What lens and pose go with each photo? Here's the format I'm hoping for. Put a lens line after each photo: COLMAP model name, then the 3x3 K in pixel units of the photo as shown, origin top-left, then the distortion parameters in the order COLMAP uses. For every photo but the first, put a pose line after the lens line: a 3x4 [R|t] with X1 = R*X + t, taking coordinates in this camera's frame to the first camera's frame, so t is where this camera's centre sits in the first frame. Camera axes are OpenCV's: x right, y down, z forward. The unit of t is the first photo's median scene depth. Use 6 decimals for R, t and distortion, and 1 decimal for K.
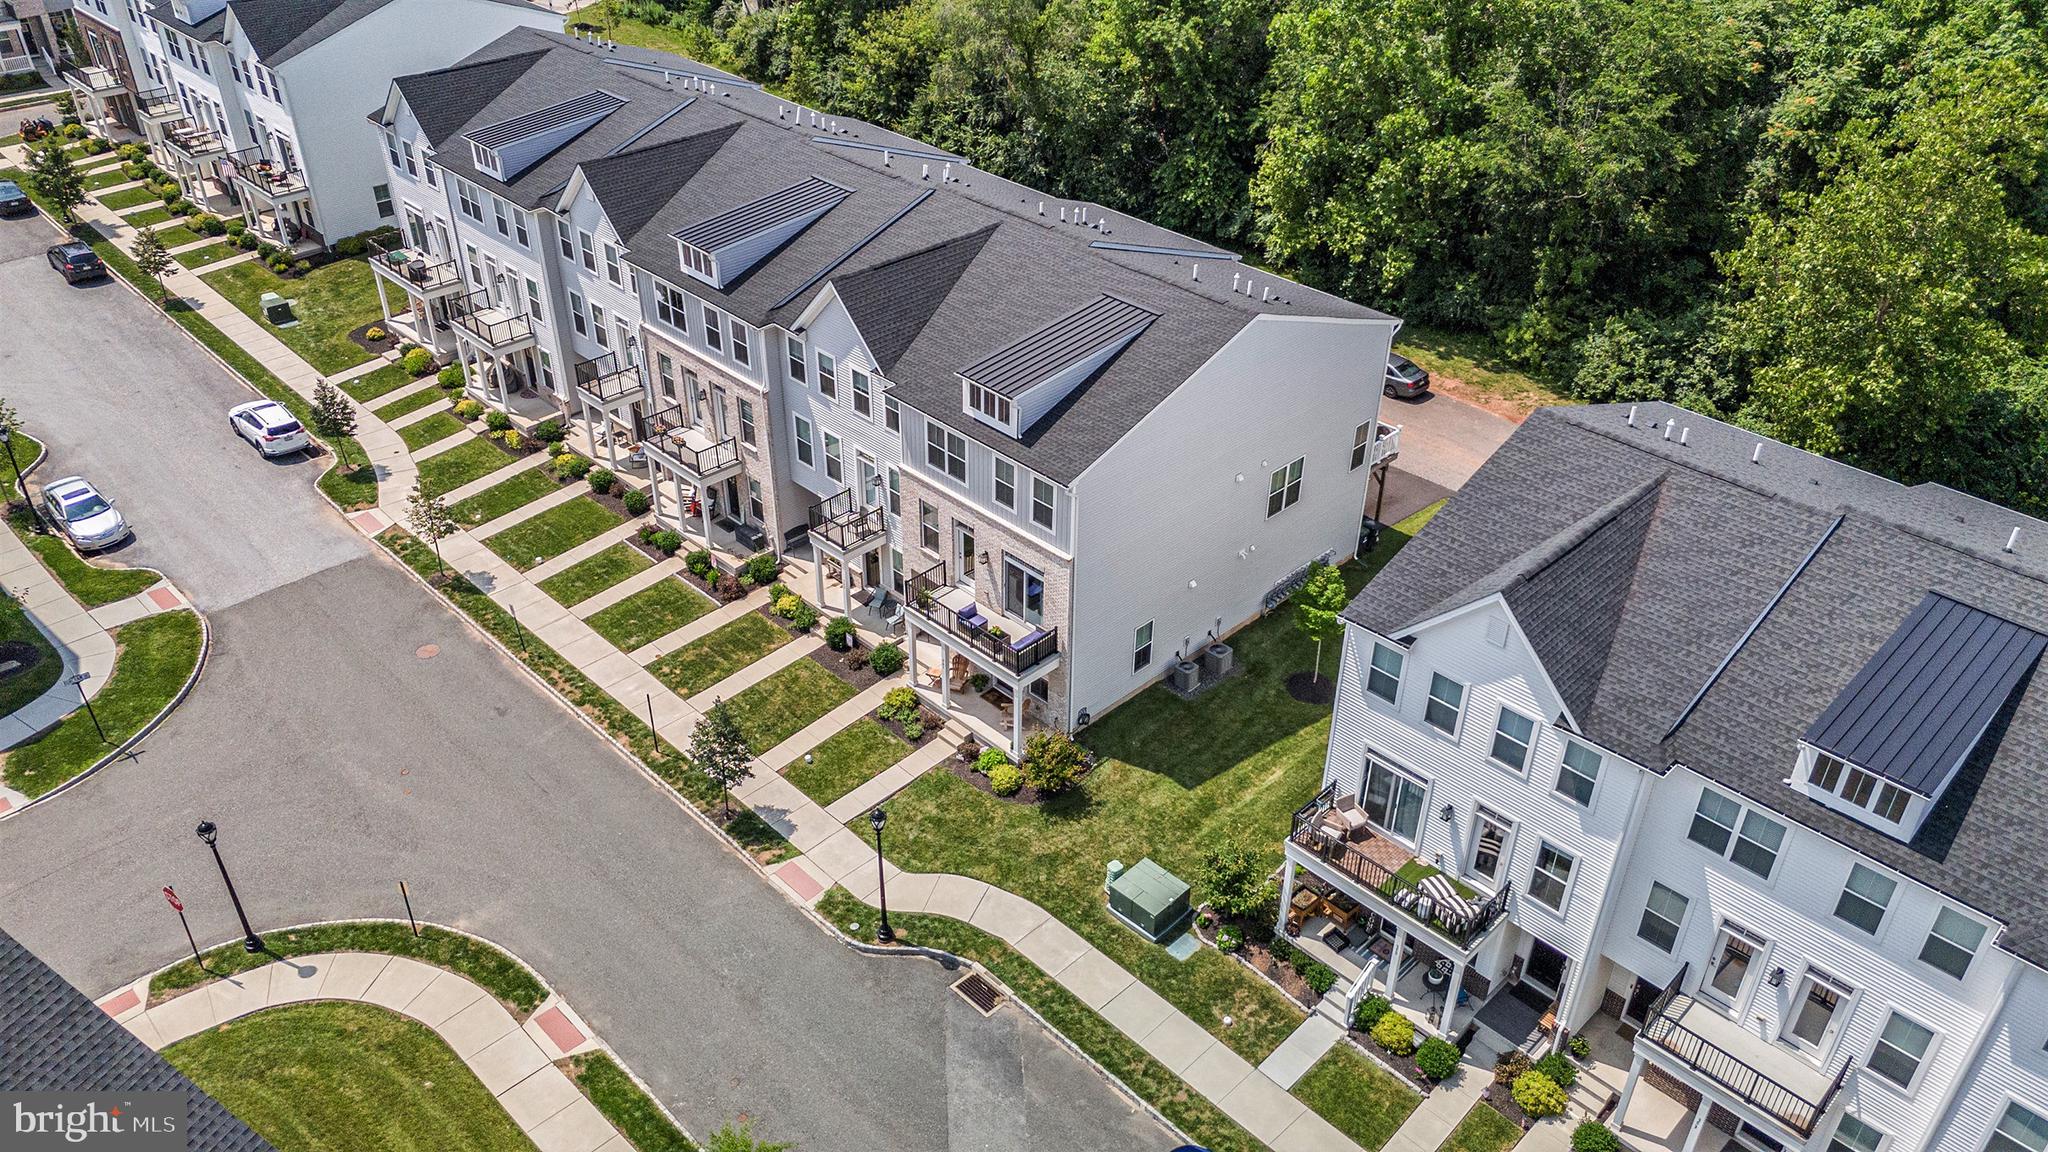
lens RADIAL K [[1509.0, 0, 1024.0], [0, 1509.0, 576.0], [0, 0, 1]] dist [0.046802, -0.045845]
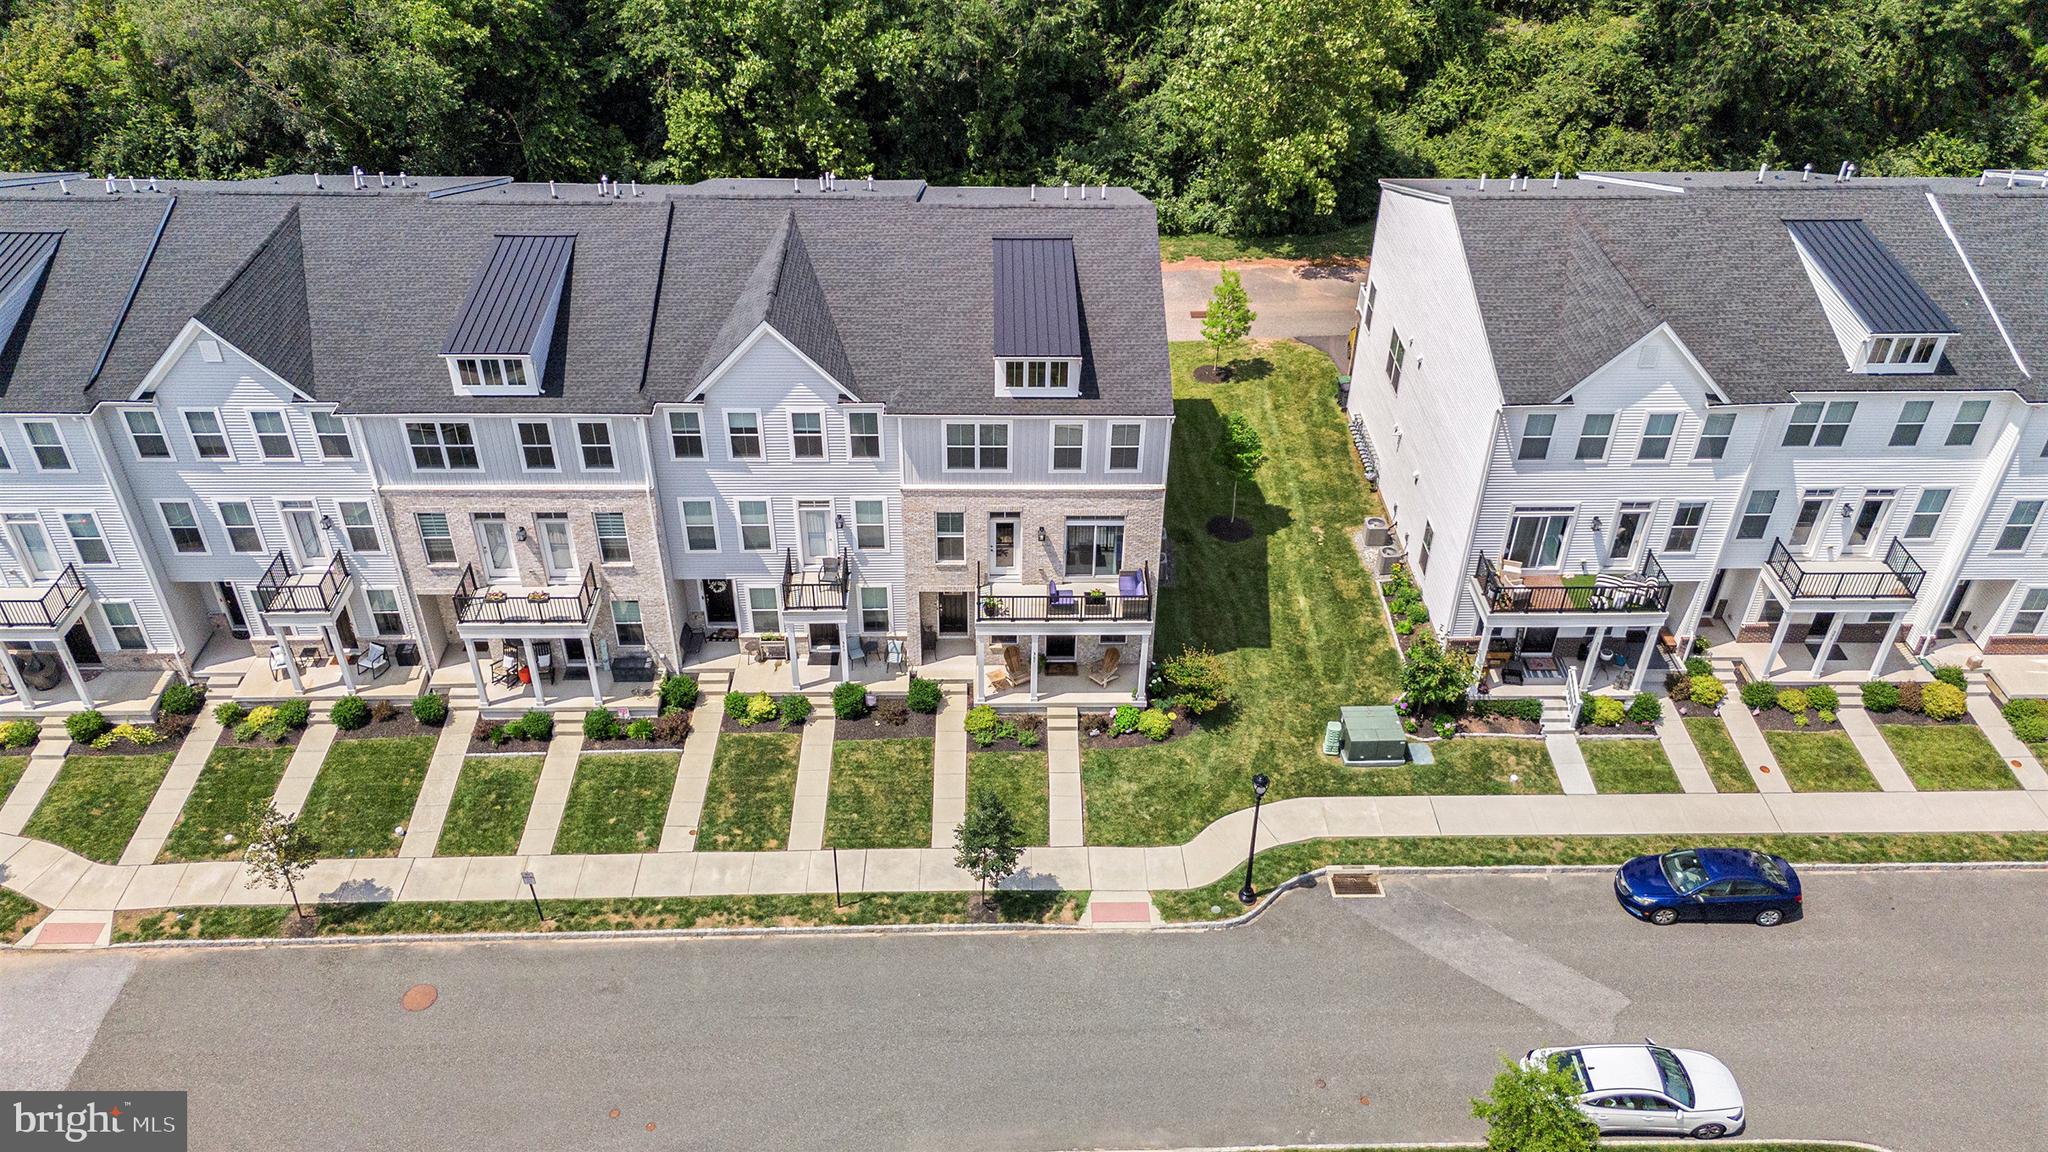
lens RADIAL K [[1509.0, 0, 1024.0], [0, 1509.0, 576.0], [0, 0, 1]] dist [0.046802, -0.045845]
pose [[0.685273, -0.433129, 0.585492, -0.661496], [0.399857, 0.895682, 0.194597, -0.195318], [-0.608700, 0.100761, 0.786976, 0.284659]]
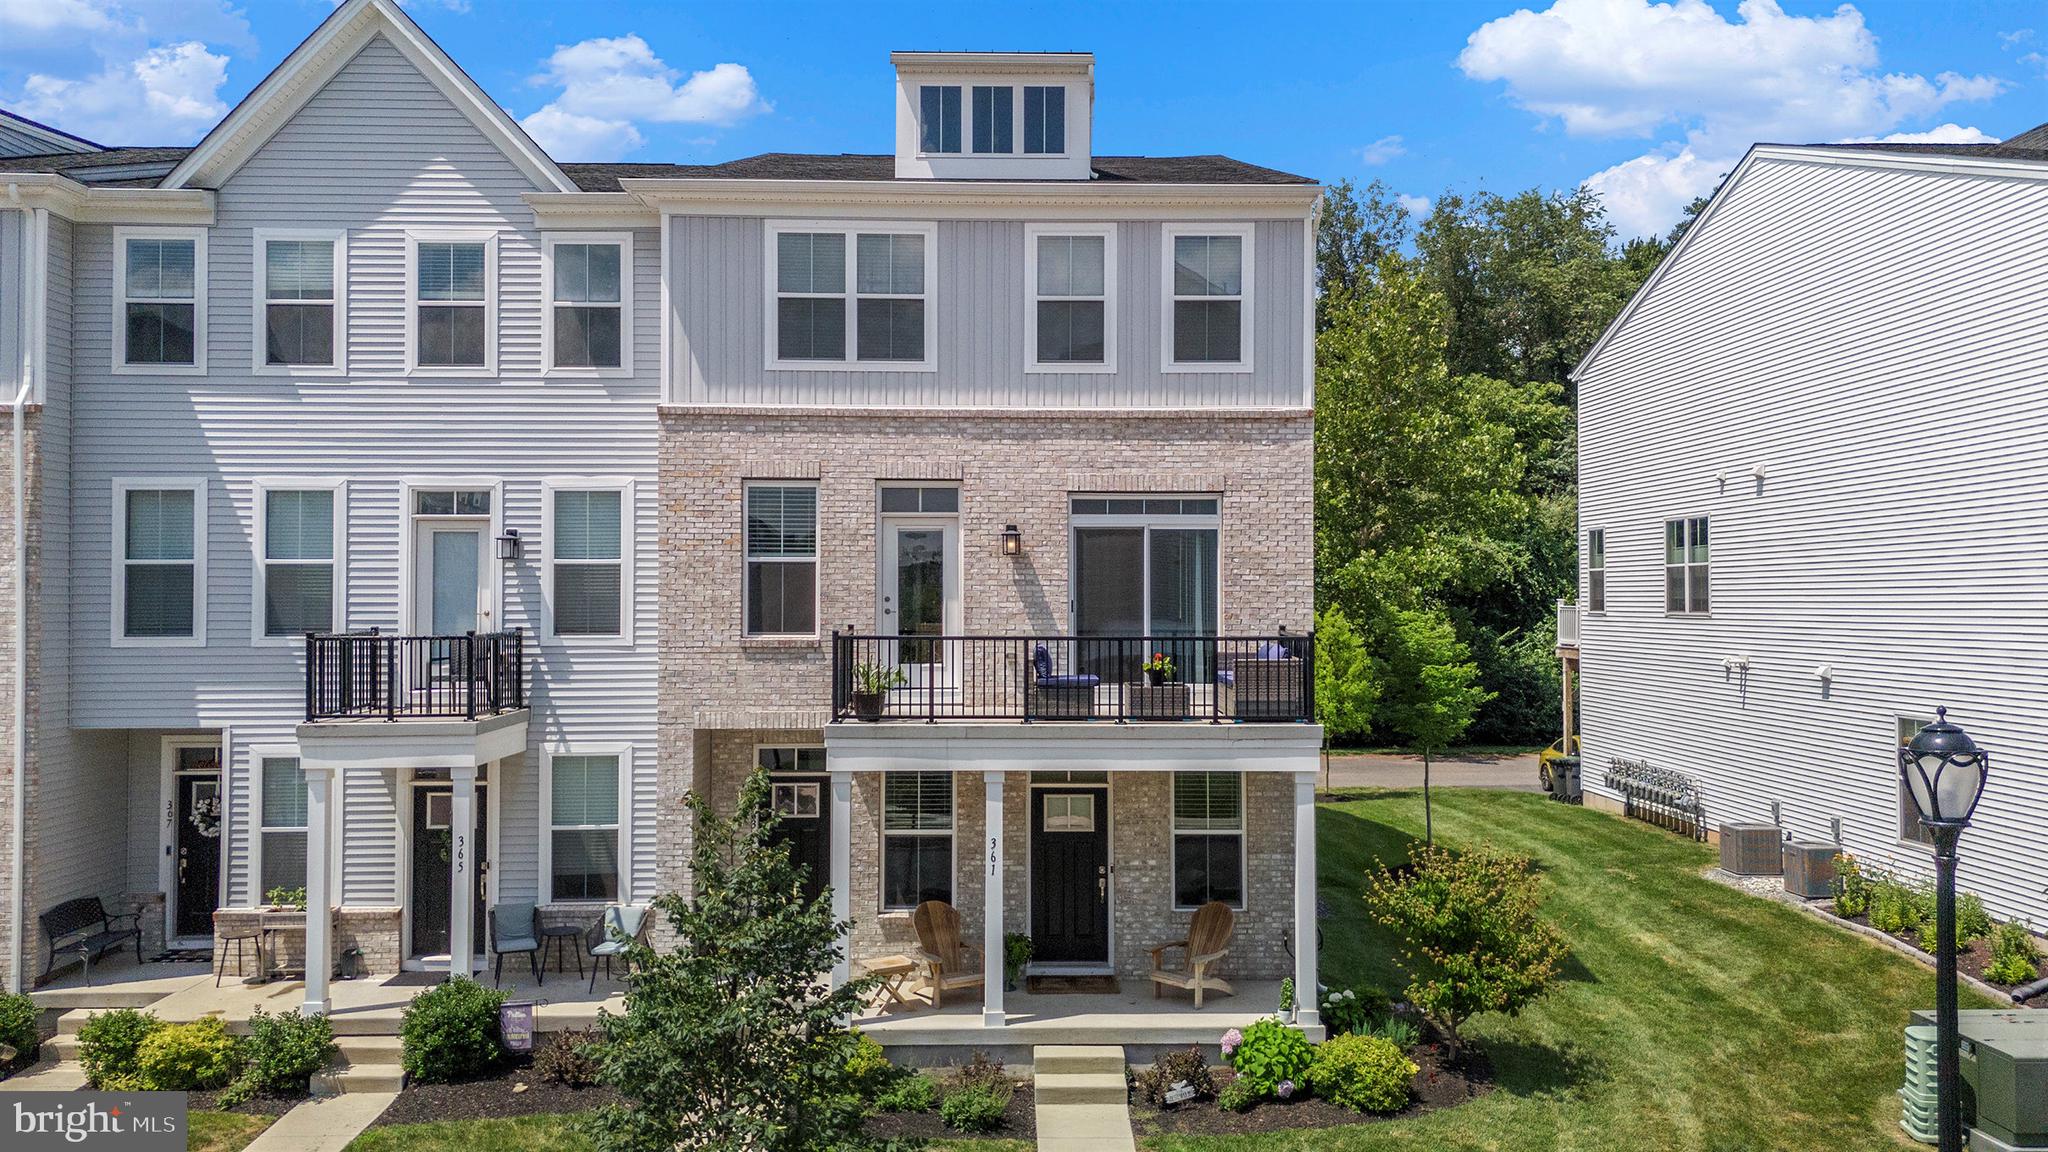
lens RADIAL K [[1509.0, 0, 1024.0], [0, 1509.0, 576.0], [0, 0, 1]] dist [0.046802, -0.045845]
pose [[0.685224, 0.006521, 0.728304, -0.327321], [0.409457, 0.823530, -0.392611, 0.158228], [-0.602340, 0.567235, 0.561632, 0.867504]]
